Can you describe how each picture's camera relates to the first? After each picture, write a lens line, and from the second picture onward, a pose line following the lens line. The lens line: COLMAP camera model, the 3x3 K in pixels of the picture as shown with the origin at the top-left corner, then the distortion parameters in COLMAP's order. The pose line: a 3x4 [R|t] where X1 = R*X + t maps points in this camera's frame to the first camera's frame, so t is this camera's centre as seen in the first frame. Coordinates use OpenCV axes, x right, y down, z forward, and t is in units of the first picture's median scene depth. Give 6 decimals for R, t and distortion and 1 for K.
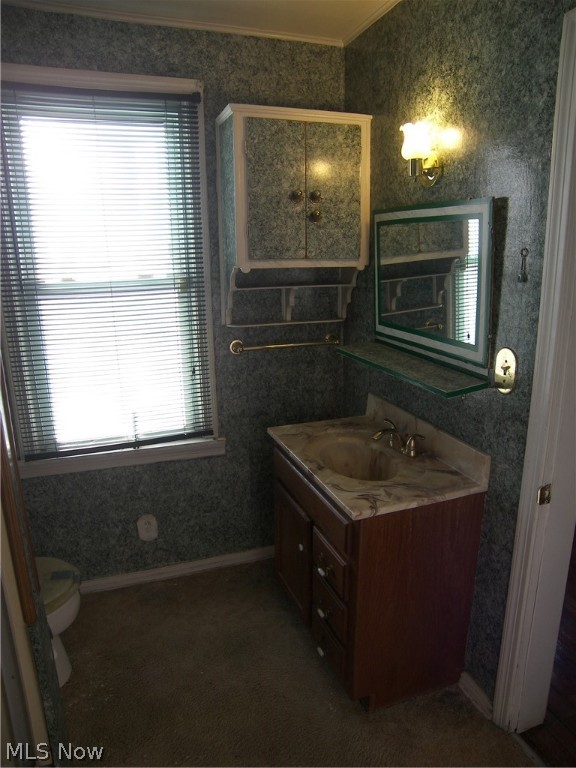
lens RADIAL K [[542.6, 0, 288.0], [0, 542.6, 381.7], [0, 0, 1]] dist [-0.109270, 0.044868]
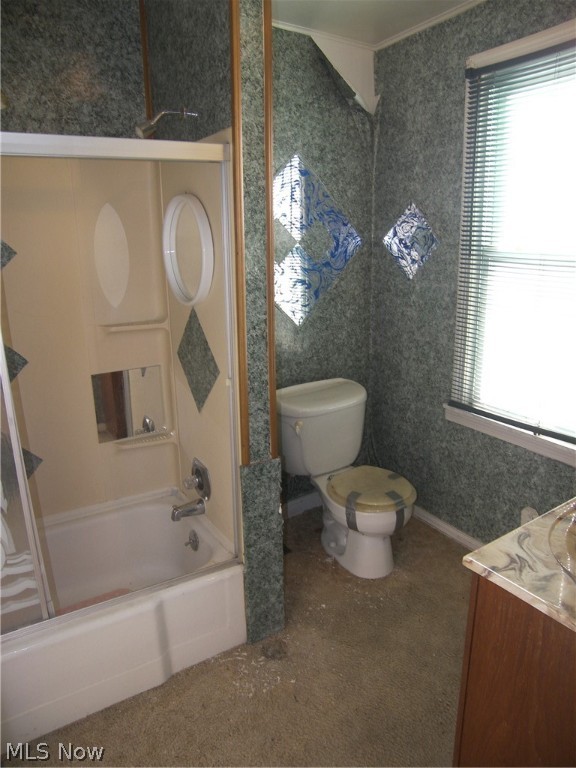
lens RADIAL K [[542.6, 0, 287.3], [0, 542.6, 386.6], [0, 0, 1]] dist [-0.109270, 0.044868]
pose [[0.213497, 0.277164, -0.936802, 0.486825], [-0.226340, 0.946854, 0.228555, -0.071210], [0.950363, 0.163240, 0.264884, 0.345133]]
